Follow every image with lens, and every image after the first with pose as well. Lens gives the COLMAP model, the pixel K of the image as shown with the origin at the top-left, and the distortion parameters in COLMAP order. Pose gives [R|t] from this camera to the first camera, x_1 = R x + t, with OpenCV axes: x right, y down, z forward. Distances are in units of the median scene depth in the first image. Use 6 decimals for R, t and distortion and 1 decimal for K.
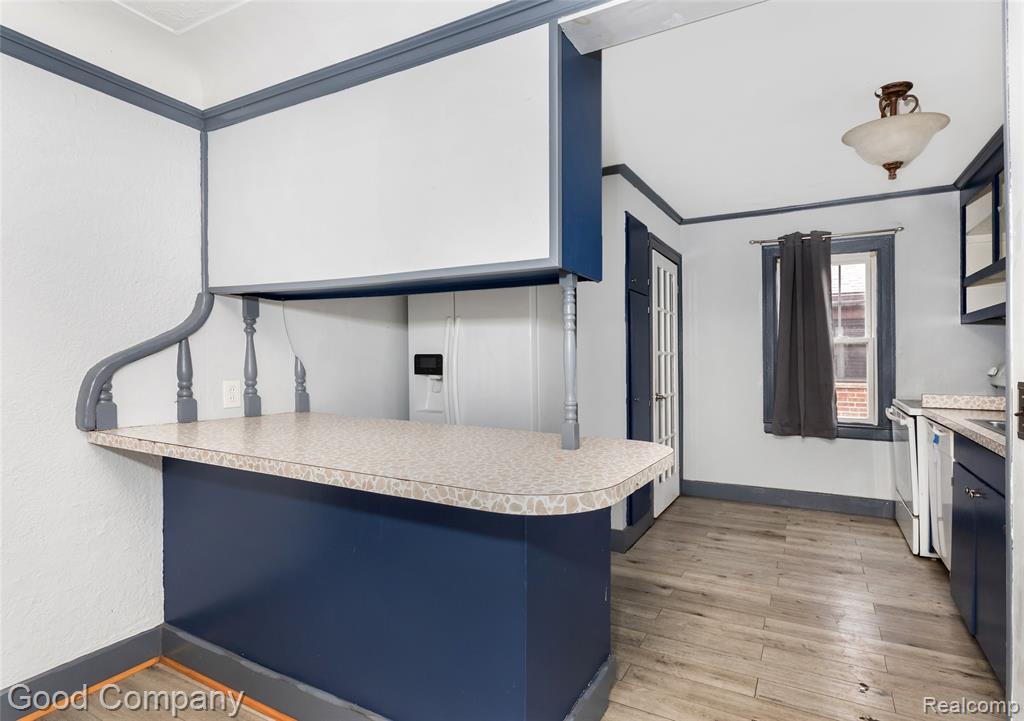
lens RADIAL K [[546.3, 0, 513.3], [0, 546.3, 354.8], [0, 0, 1]] dist [0.000382, 0.000320]
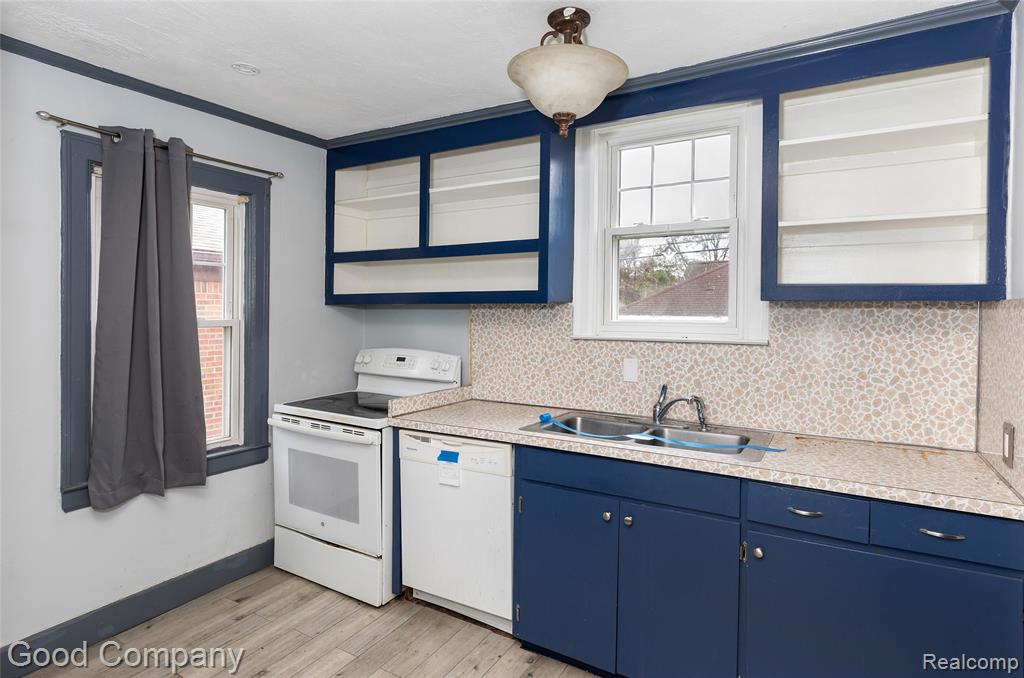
lens RADIAL K [[541.0, 0, 527.0], [0, 541.0, 312.3], [0, 0, 1]] dist [-0.007693, -0.001092]
pose [[0.002351, 0.001819, 0.999996, -0.025737], [-0.009405, 0.999954, -0.001797, -0.044898], [-0.999953, -0.009401, 0.002368, 0.654851]]
